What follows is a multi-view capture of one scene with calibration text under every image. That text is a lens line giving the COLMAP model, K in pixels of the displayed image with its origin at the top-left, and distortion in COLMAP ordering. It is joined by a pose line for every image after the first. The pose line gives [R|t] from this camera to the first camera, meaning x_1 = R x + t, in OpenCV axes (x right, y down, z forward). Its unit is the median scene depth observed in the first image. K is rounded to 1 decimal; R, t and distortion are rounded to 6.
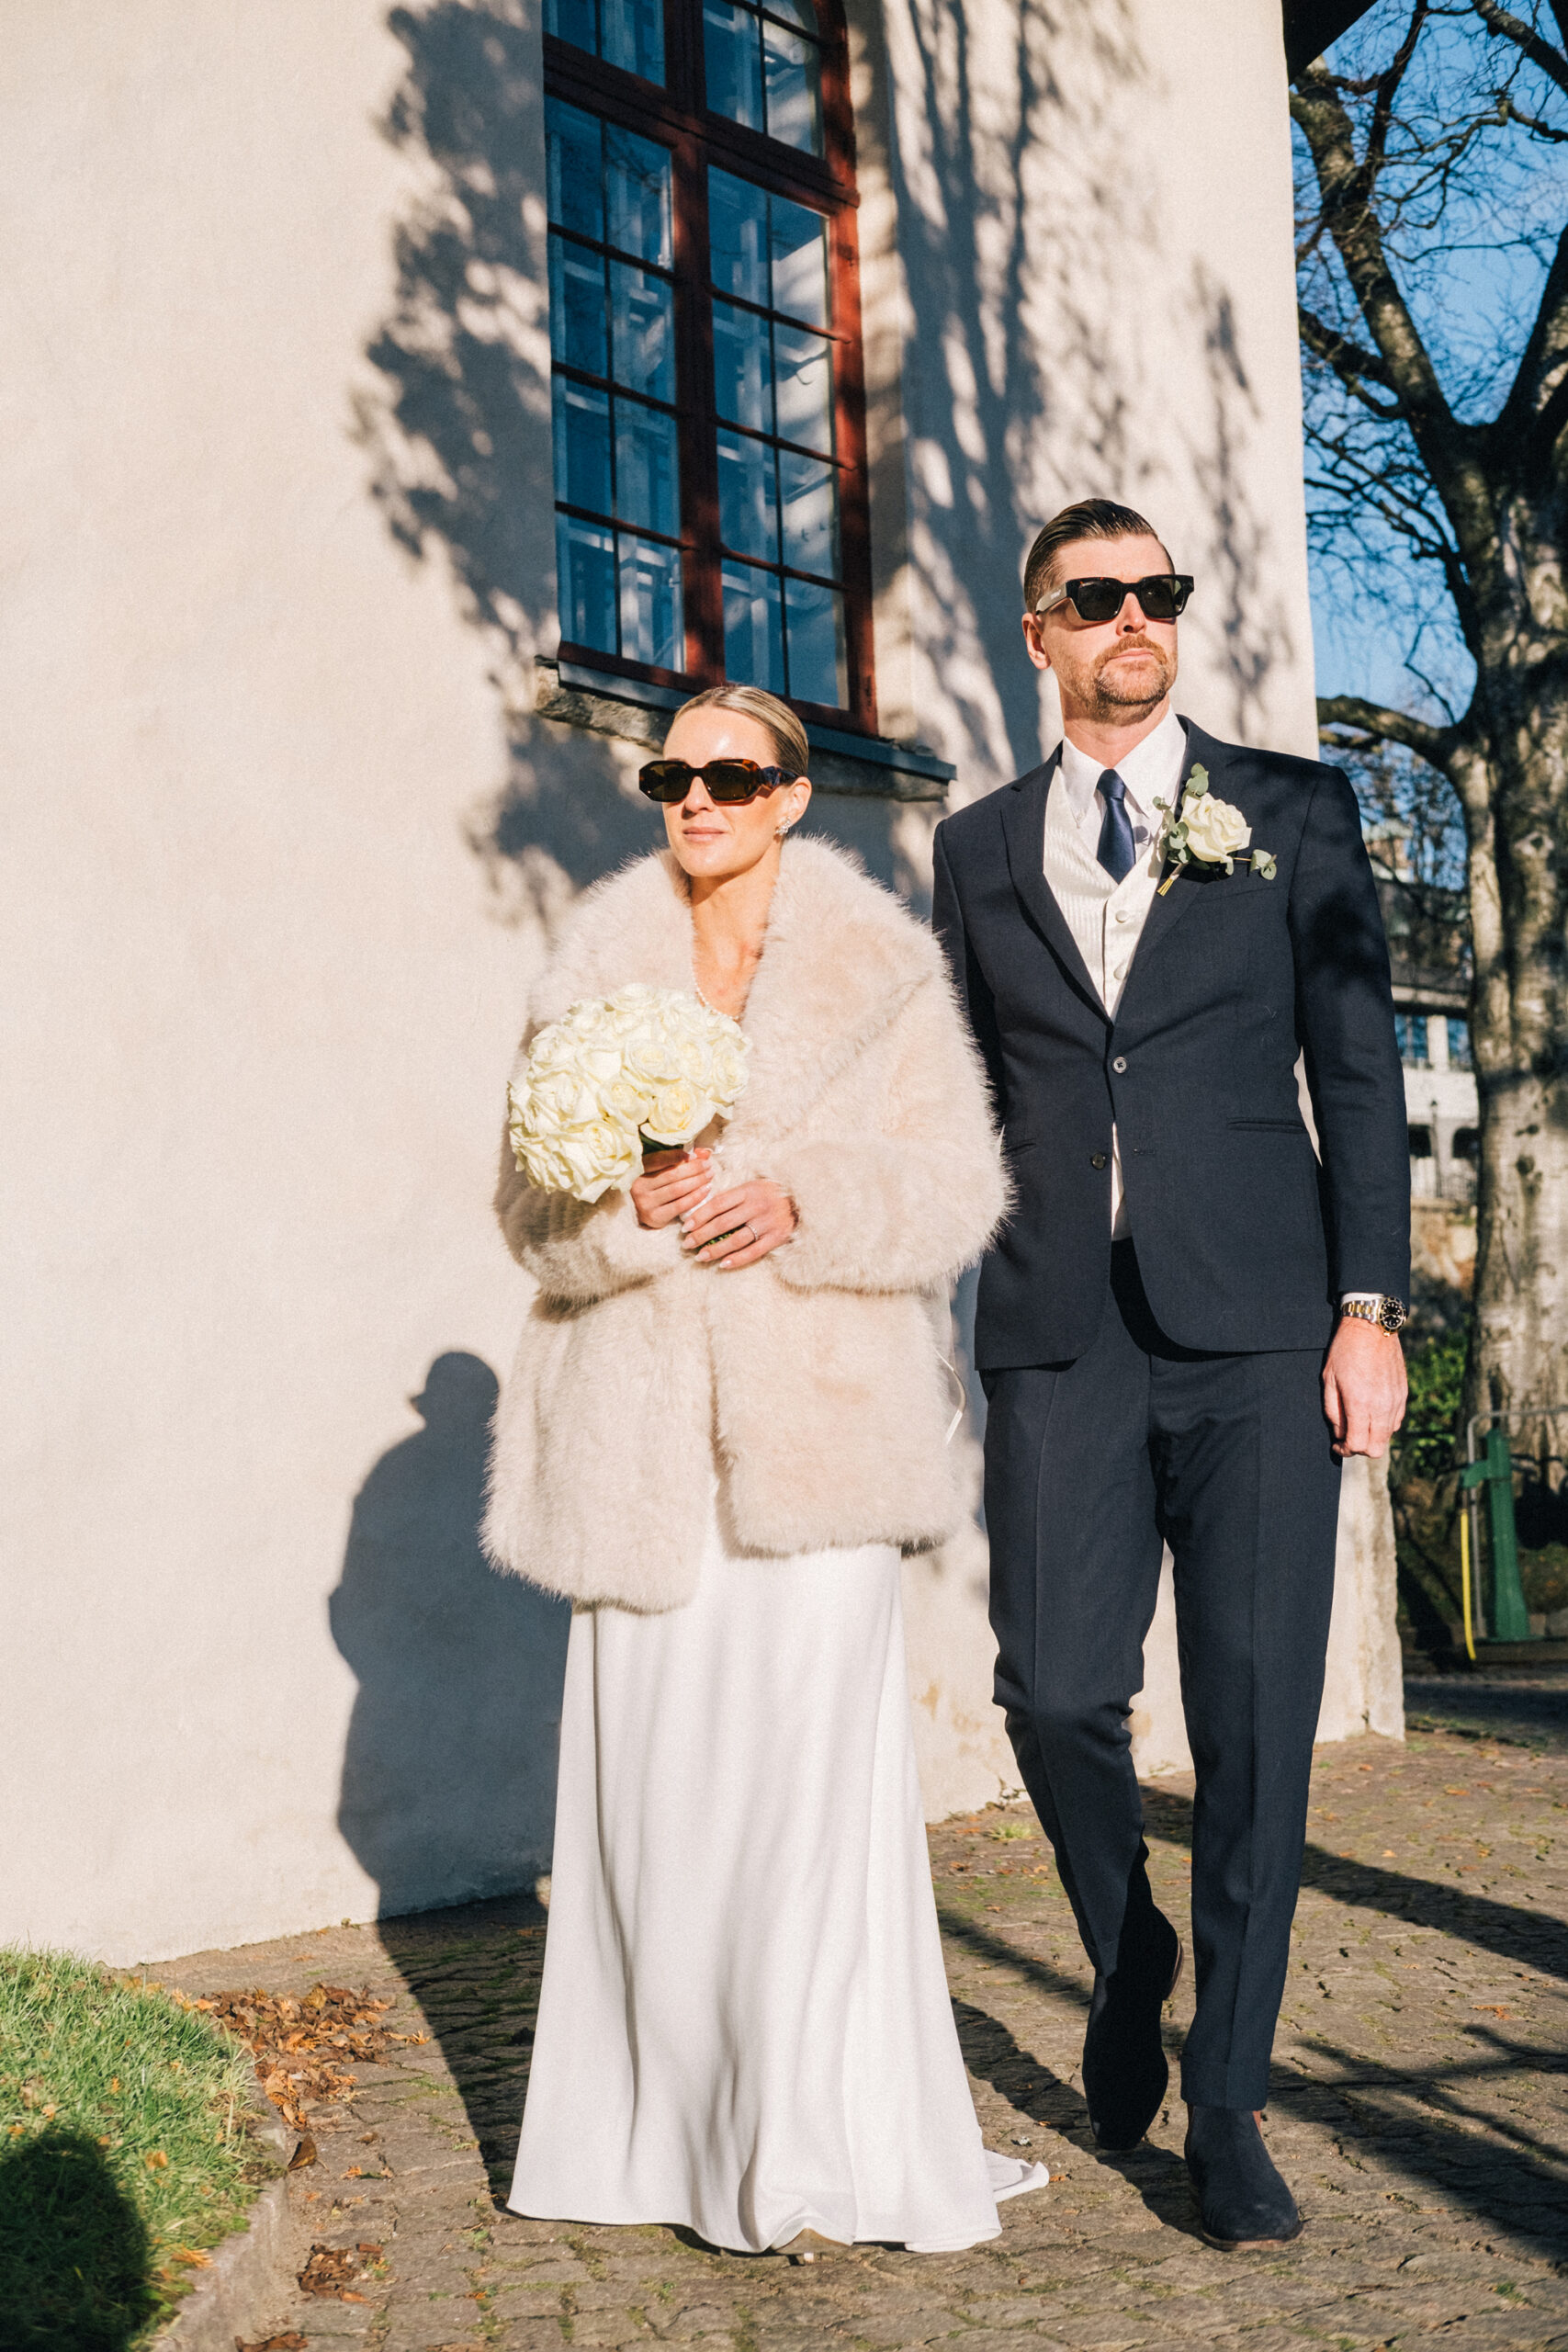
lens RADIAL K [[3586.6, 0, 799.1], [0, 3586.6, 1167.6], [0, 0, 1]] dist [-0.060471, 0.000000]
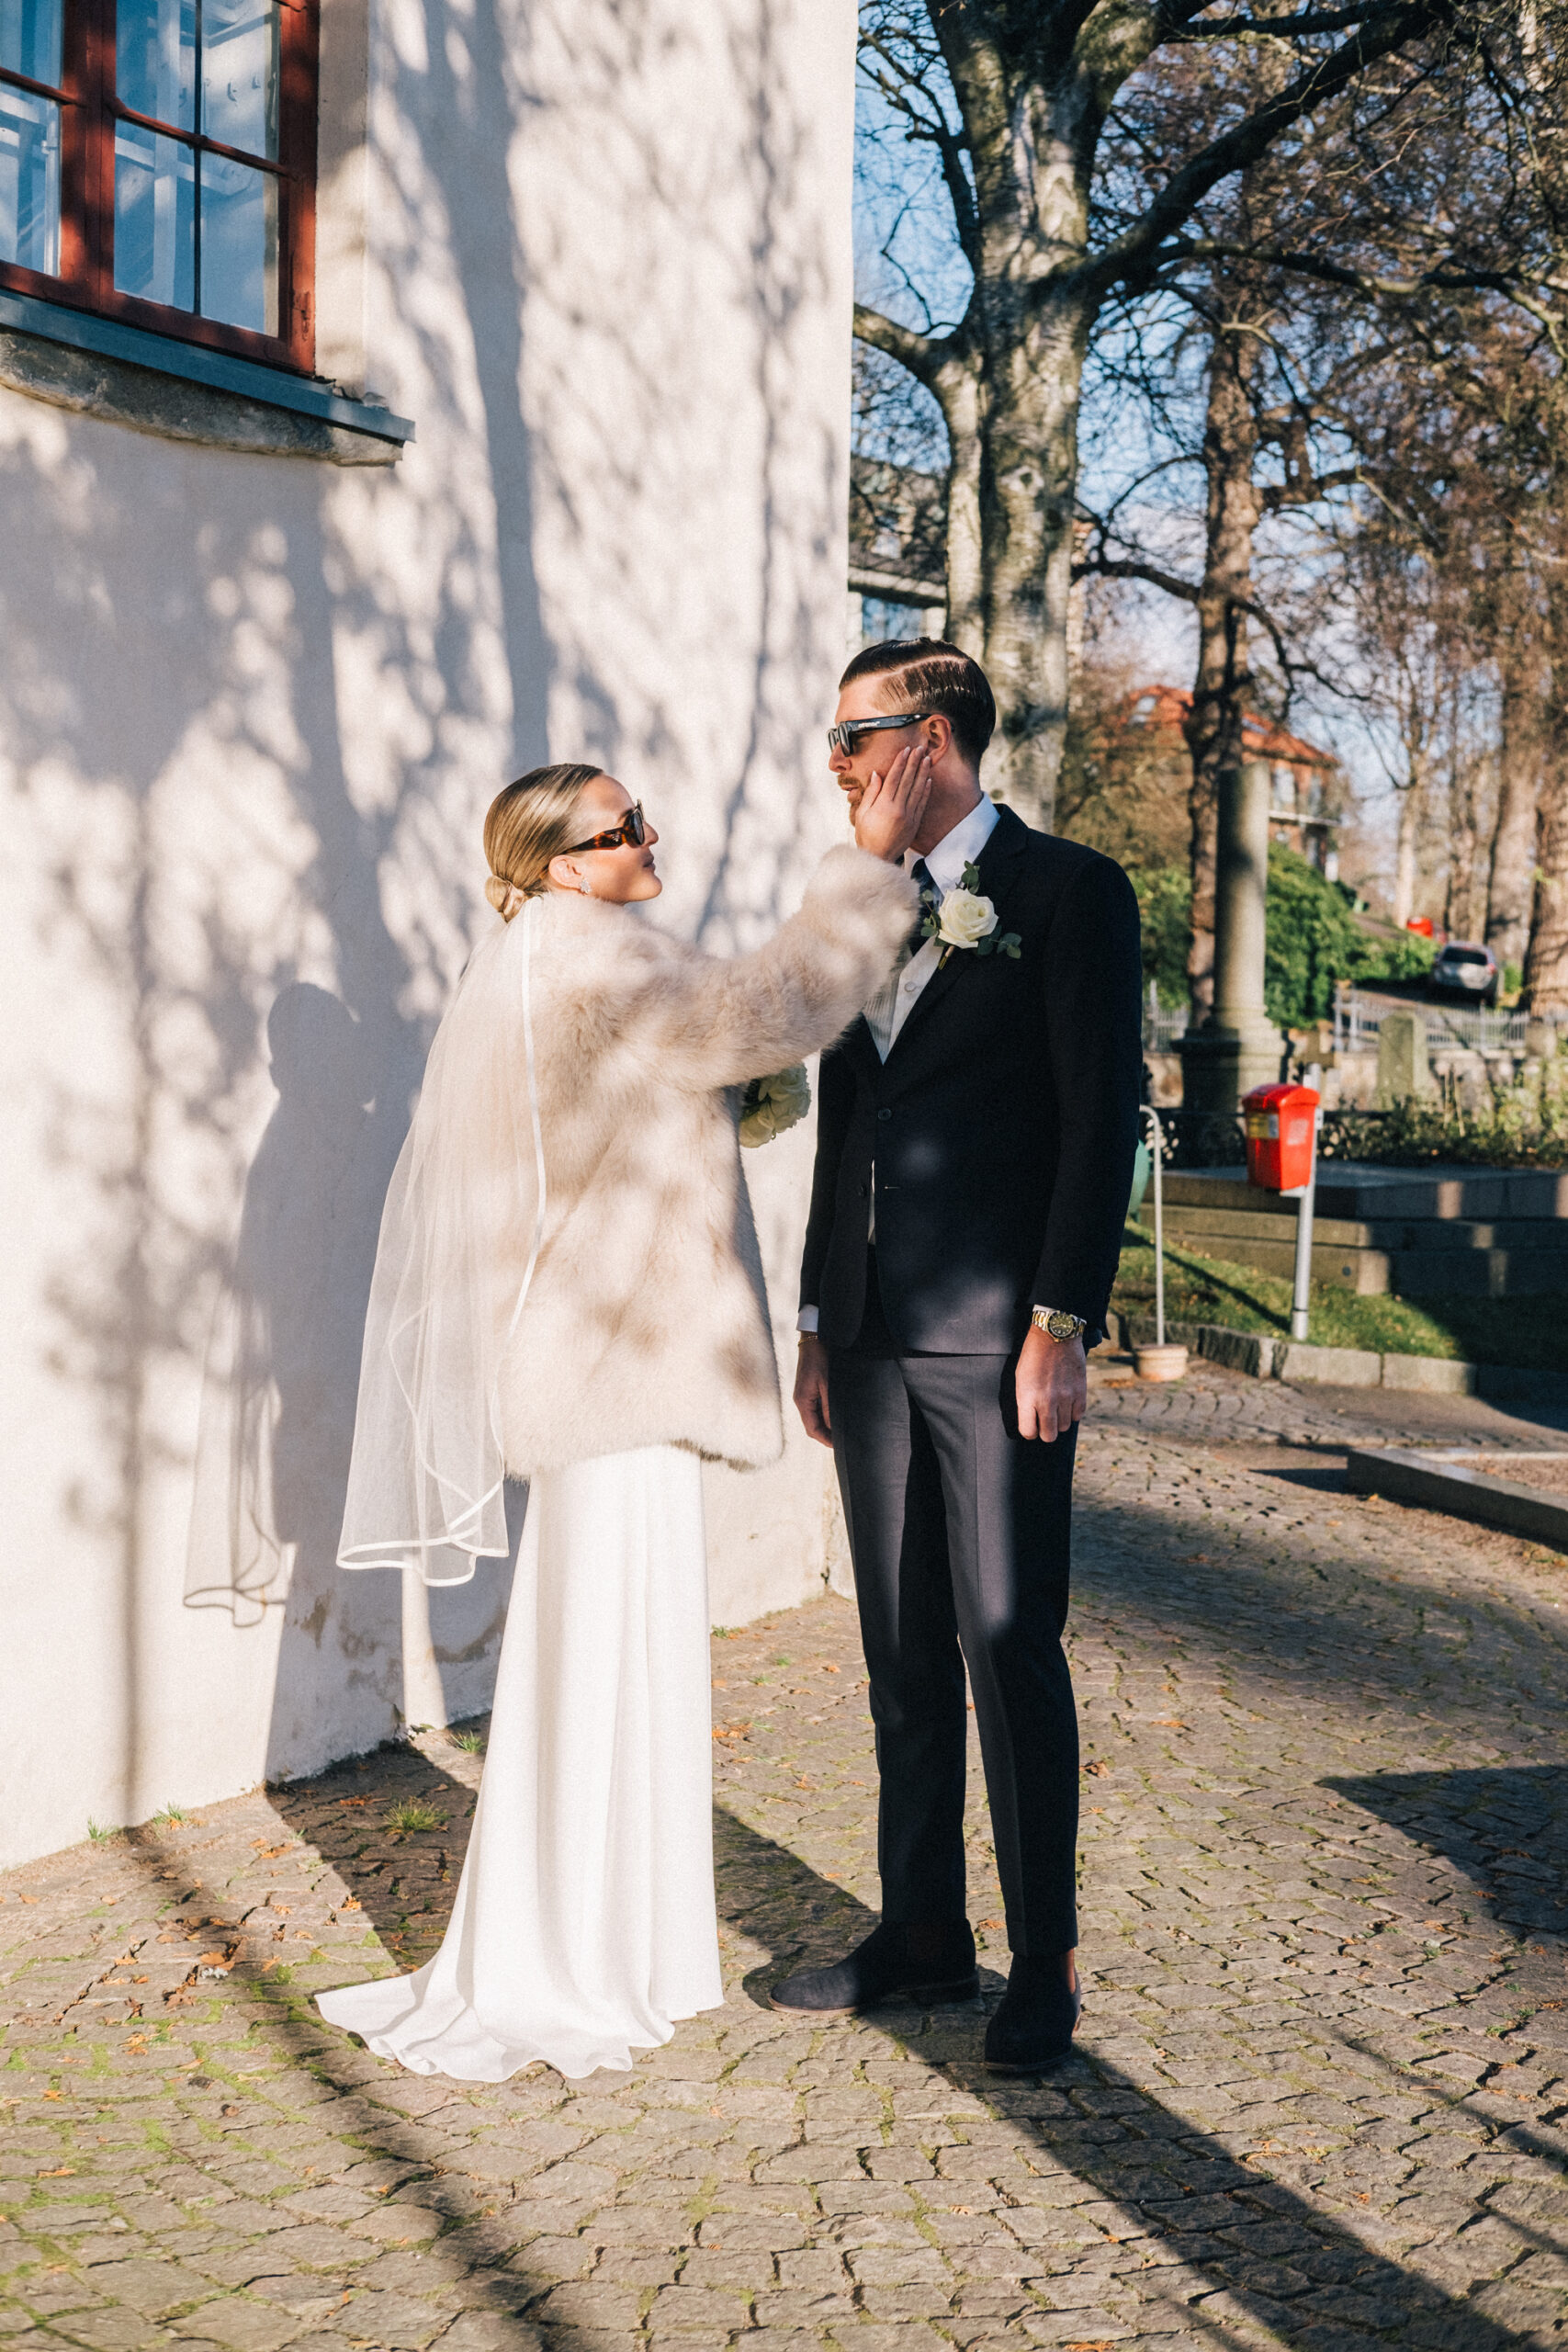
lens RADIAL K [[3586.6, 0, 844.6], [0, 3586.6, 1280.9], [0, 0, 1]] dist [-0.060471, 0.000000]
pose [[0.981291, 0.045329, 0.187120, -0.000333], [-0.074161, 0.985887, 0.150090, -0.050604], [-0.177675, -0.161159, 0.970803, 0.202832]]
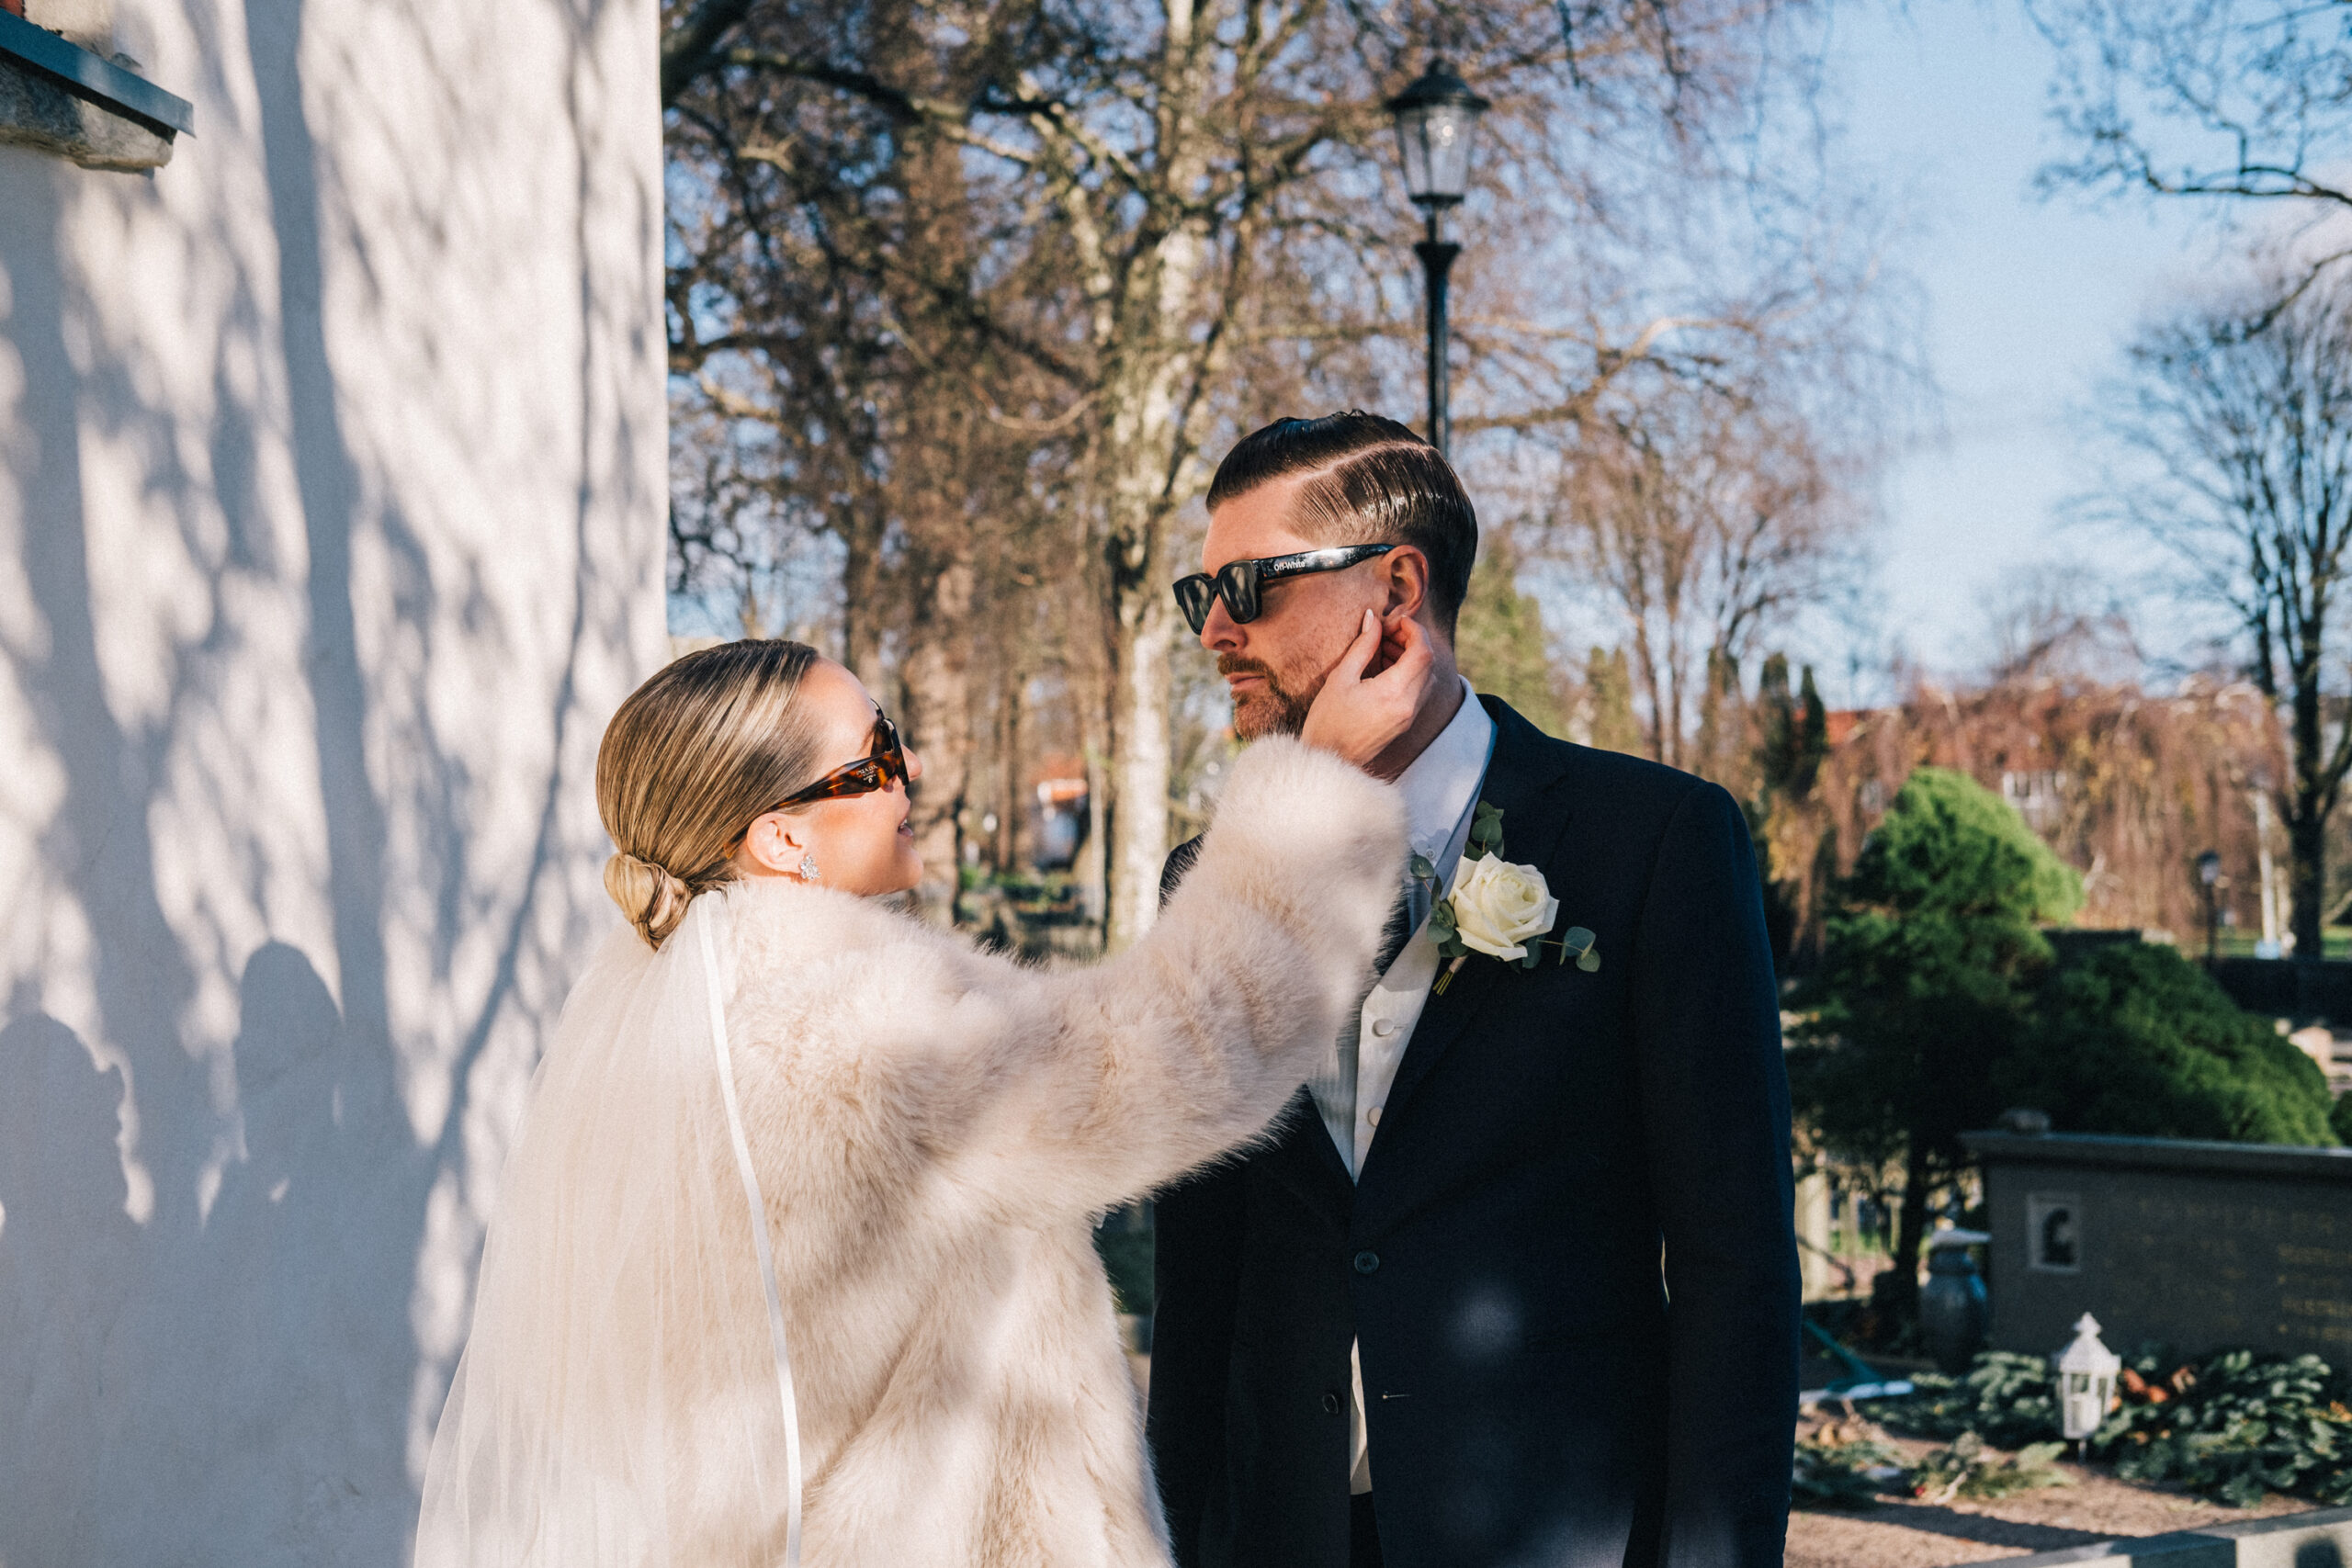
lens RADIAL K [[3586.6, 0, 1183.6], [0, 3586.6, 923.7], [0, 0, 1]] dist [-0.060471, 0.000000]
pose [[0.896781, 0.023116, 0.441871, -0.043855], [-0.059625, 0.995839, 0.068914, -0.041944], [-0.438440, -0.088148, 0.894427, 0.490849]]
